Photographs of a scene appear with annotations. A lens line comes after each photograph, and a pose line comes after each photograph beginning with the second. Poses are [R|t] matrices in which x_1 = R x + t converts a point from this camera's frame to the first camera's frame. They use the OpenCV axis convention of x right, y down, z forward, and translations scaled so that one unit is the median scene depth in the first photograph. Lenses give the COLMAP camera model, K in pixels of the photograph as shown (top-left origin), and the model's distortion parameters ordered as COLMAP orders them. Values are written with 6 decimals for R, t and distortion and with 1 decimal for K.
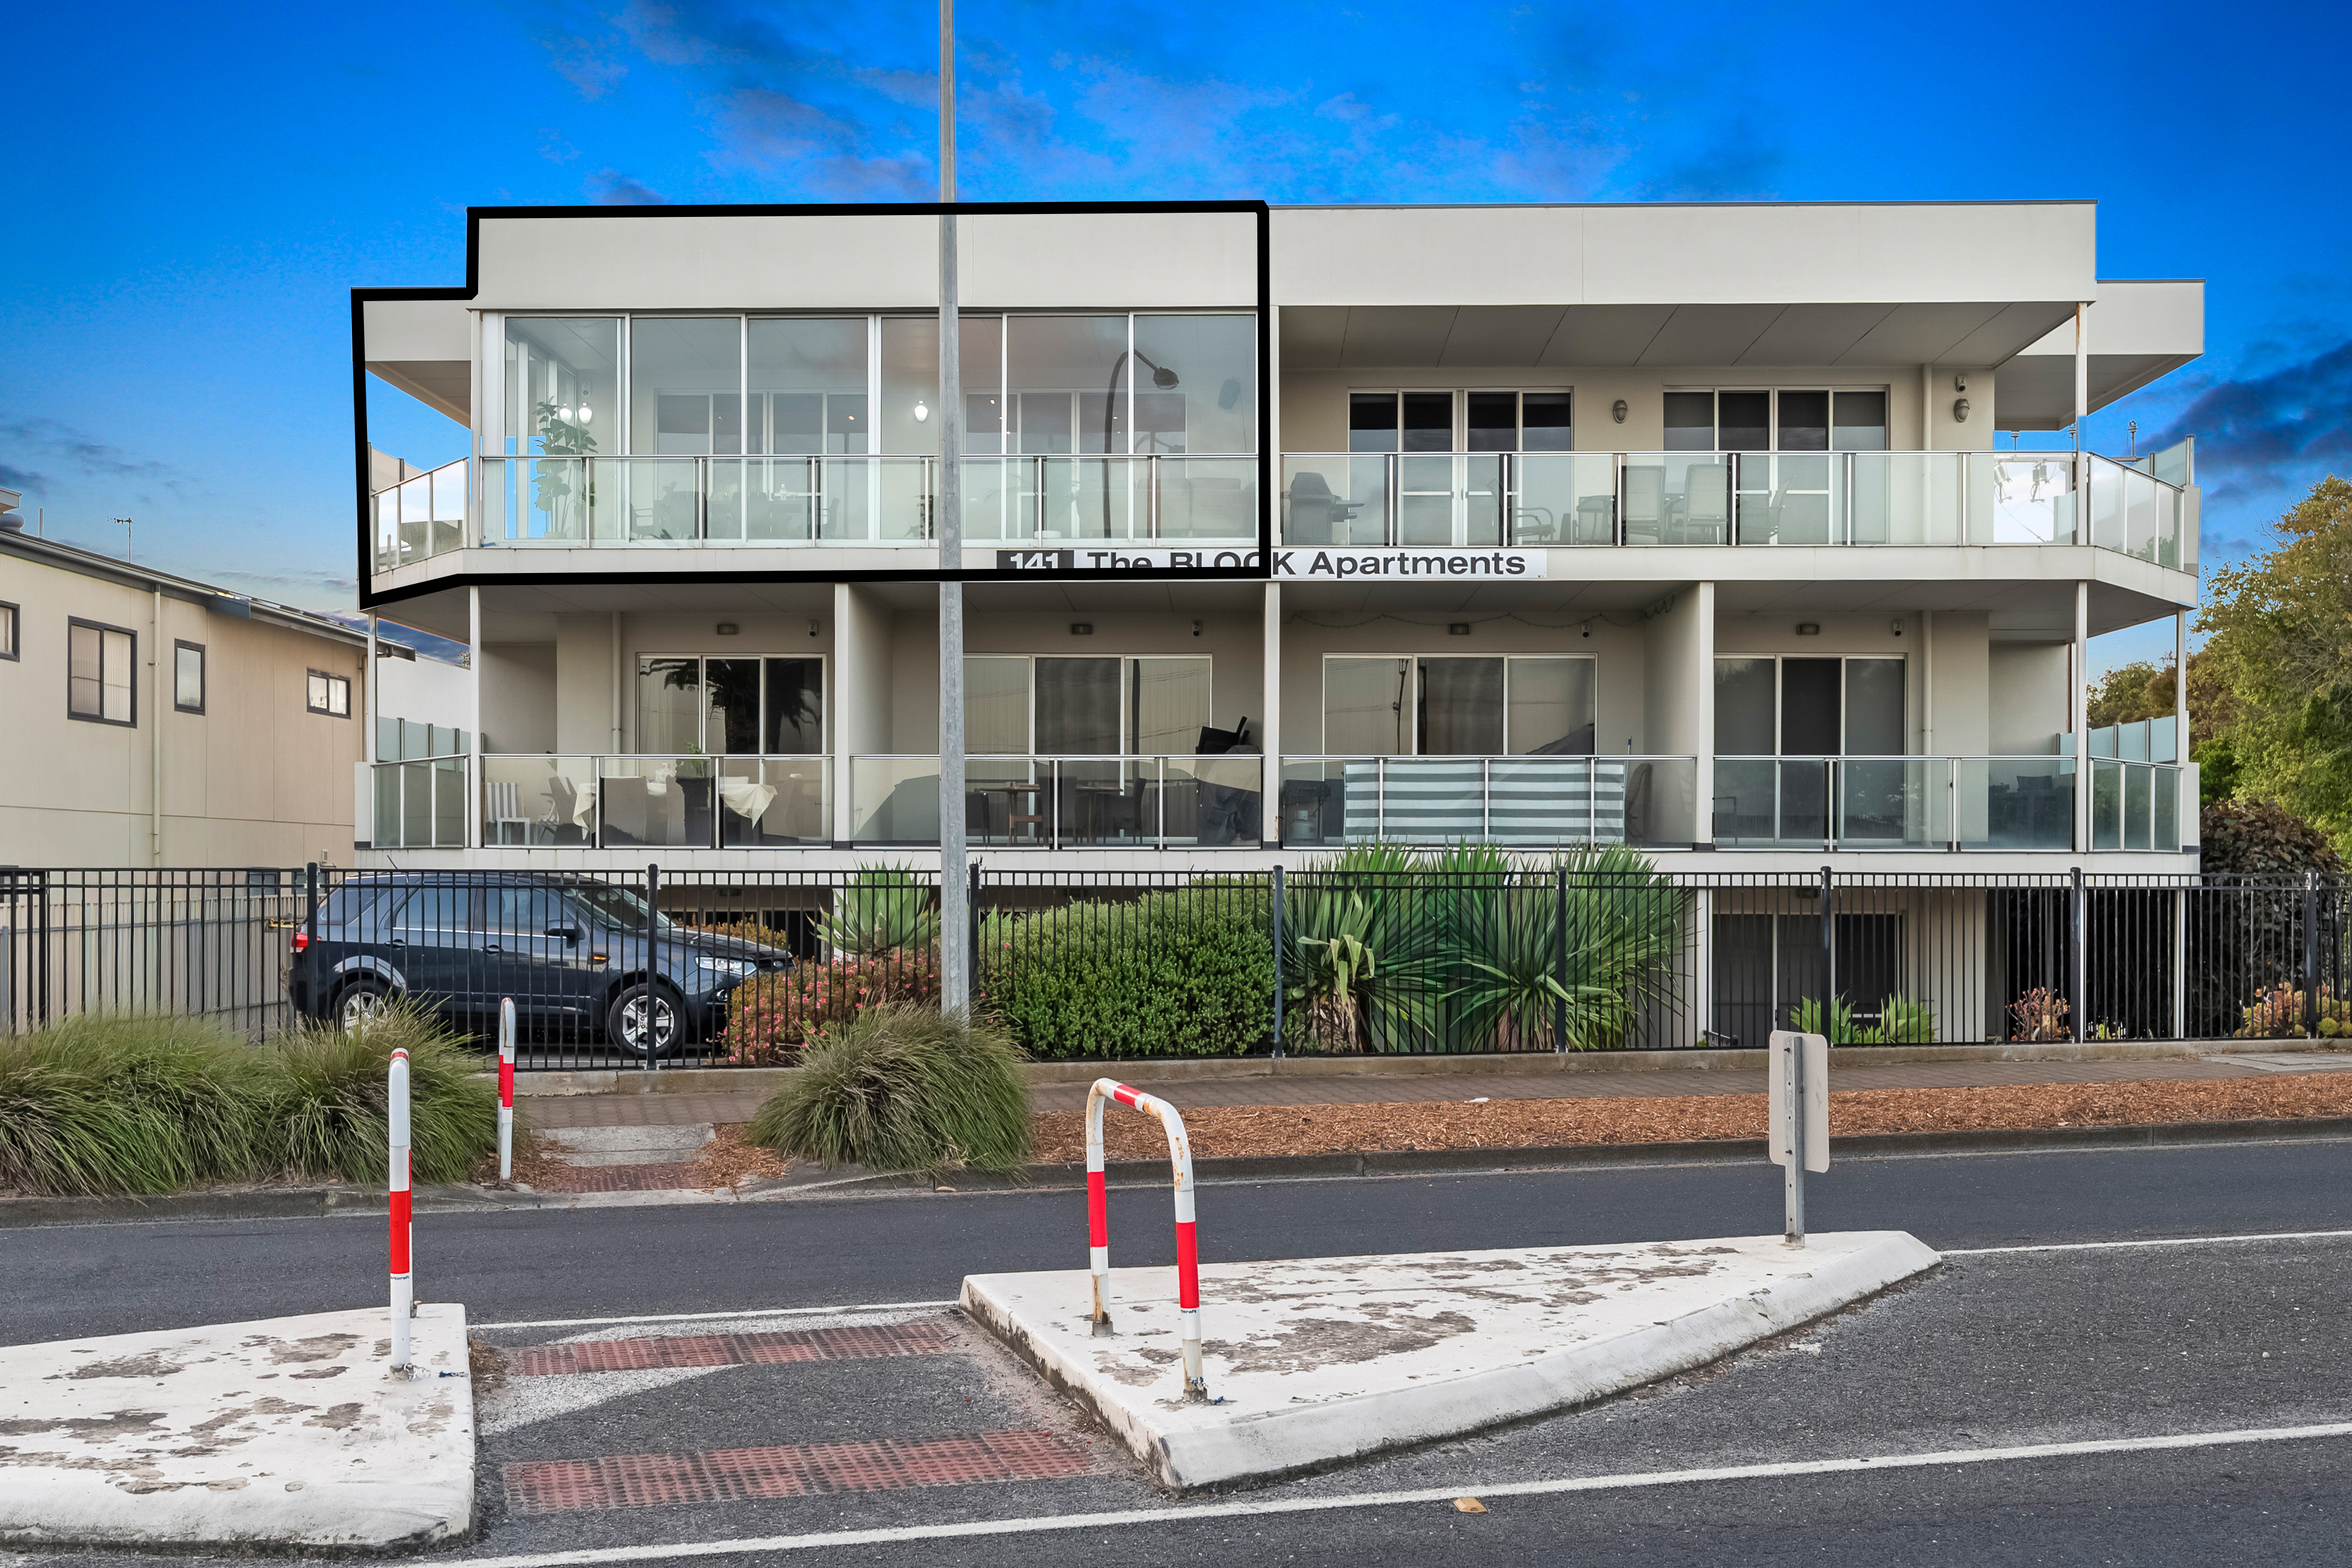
lens RADIAL K [[2440.2, 0, 1175.1], [0, 2440.2, 871.9], [0, 0, 1]] dist [-0.001012, -0.001107]
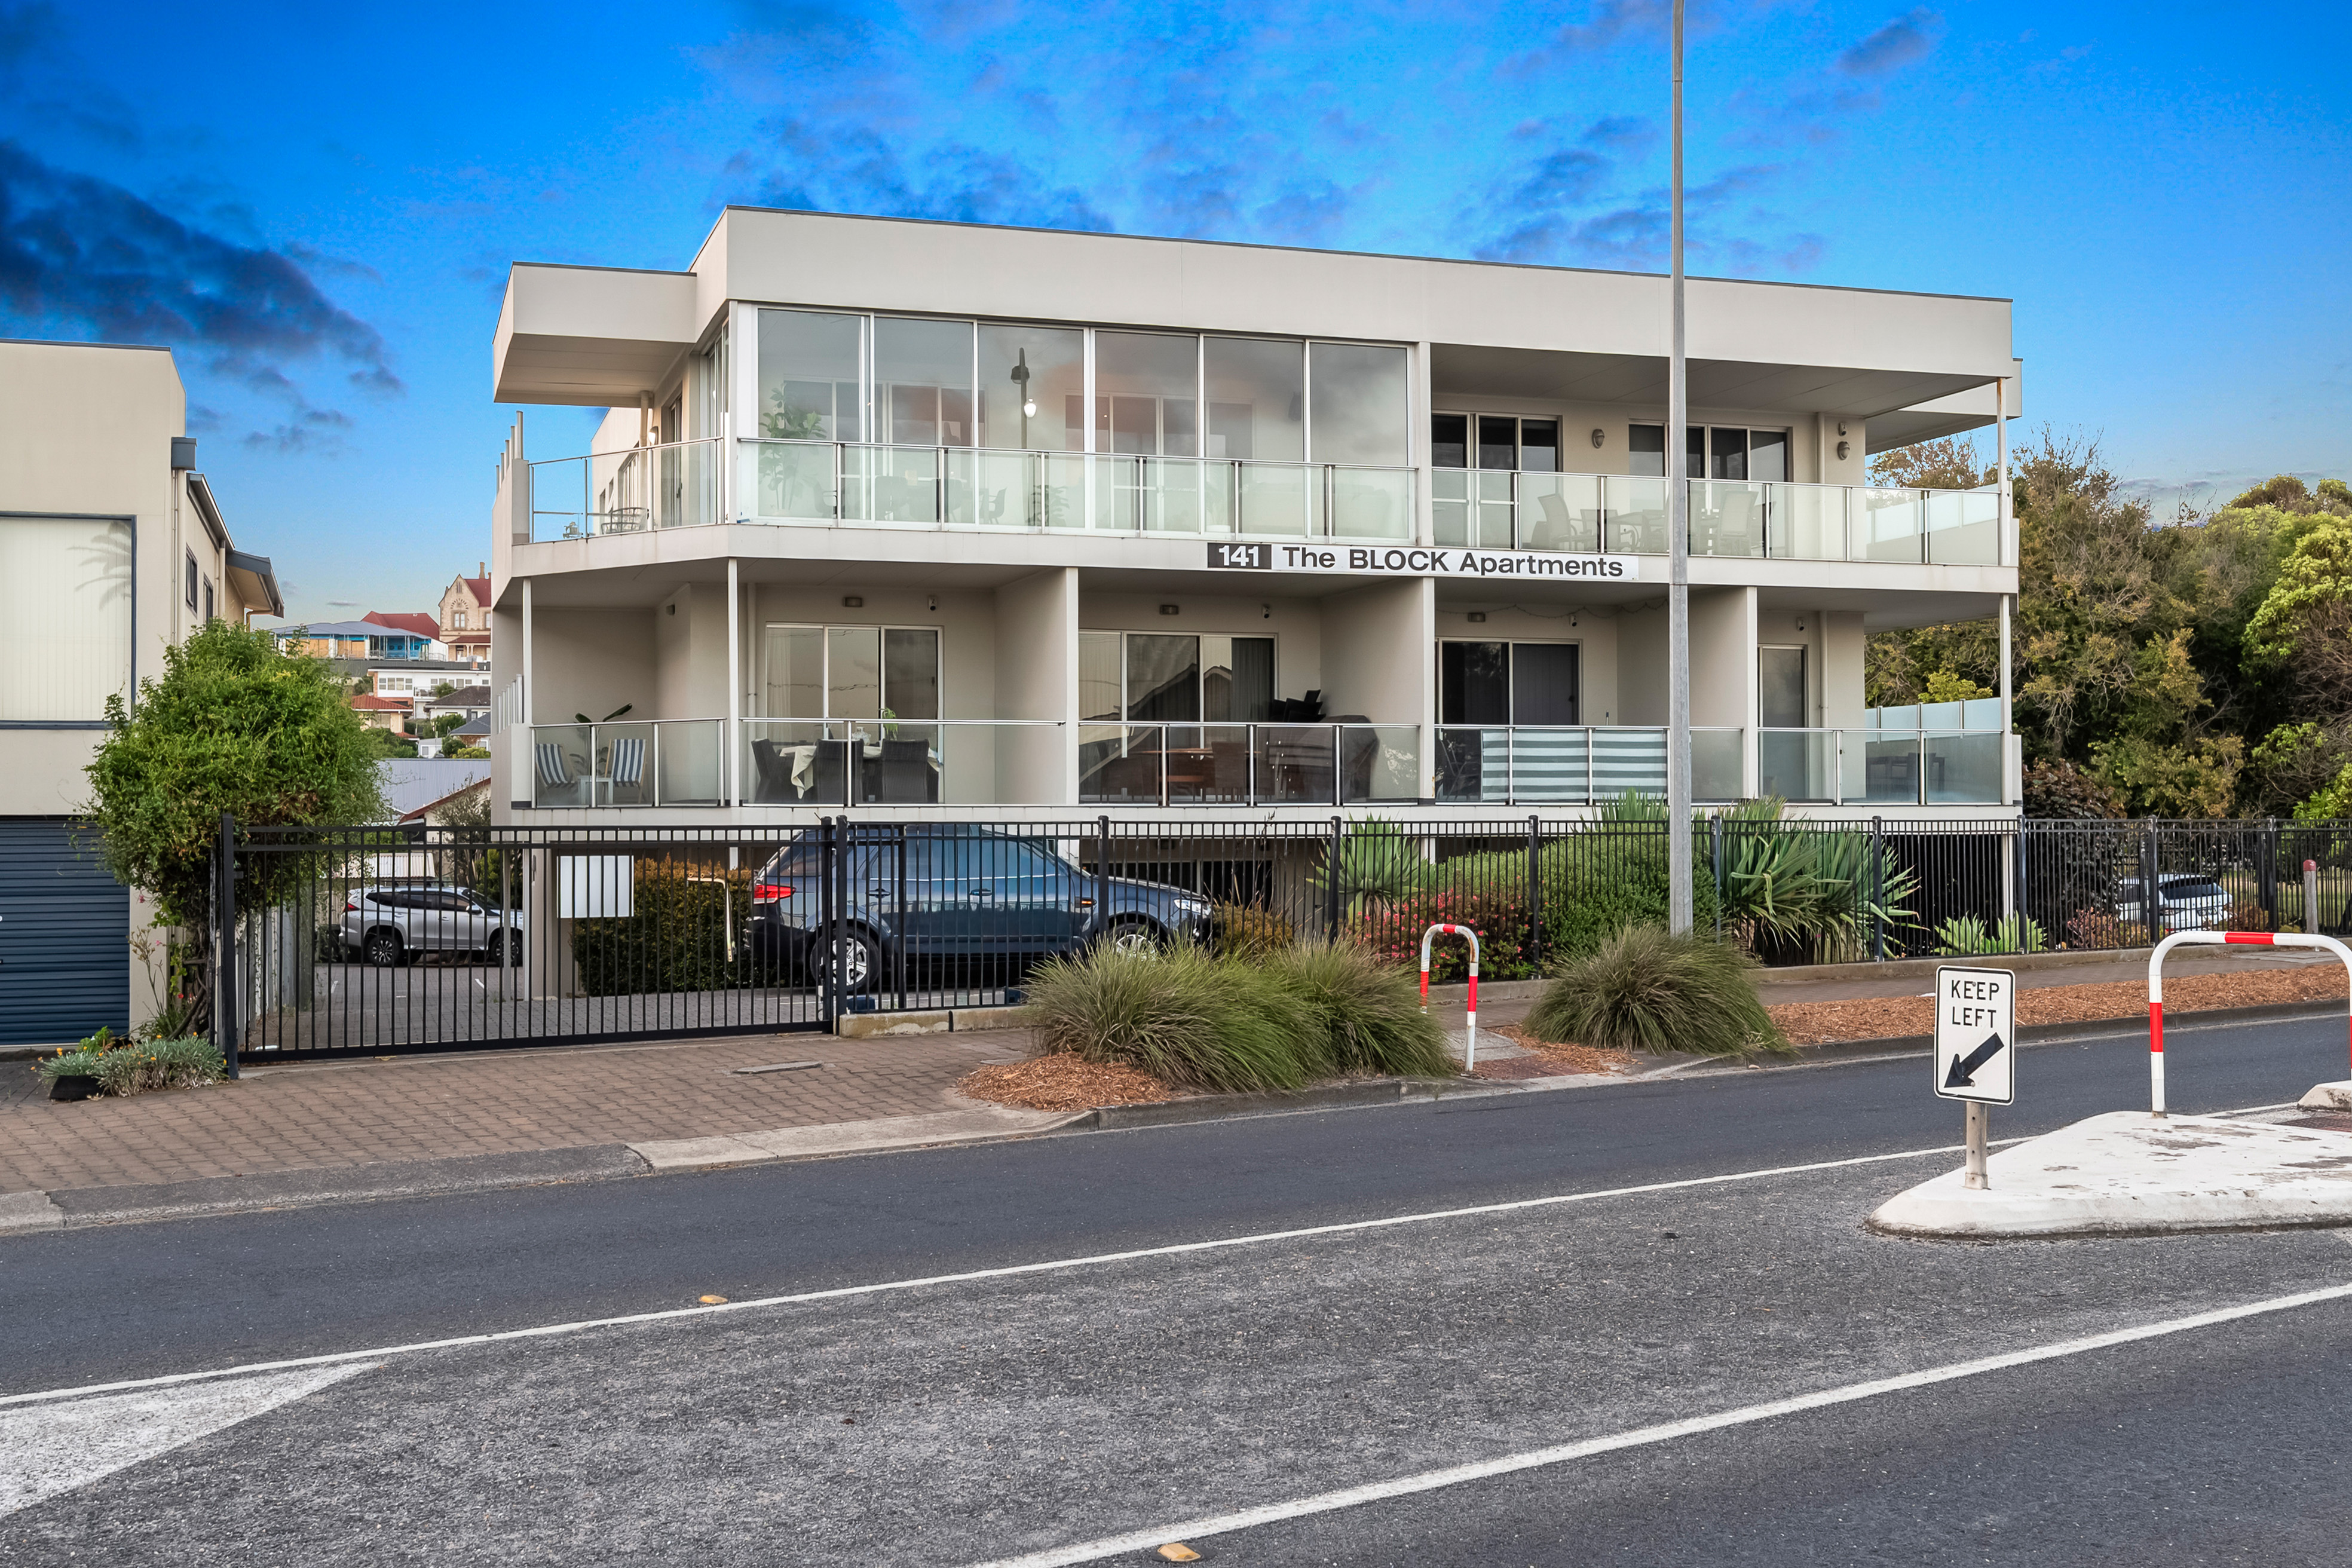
lens RADIAL K [[2447.9, 0, 1176.0], [0, 2447.9, 784.0], [0, 0, 1]] dist [0.005522, 0.013798]
pose [[0.942045, -0.000278, 0.335487, -0.468220], [0.006788, 0.999811, -0.018233, 0.001466], [-0.335419, 0.019454, 0.941868, -0.066314]]
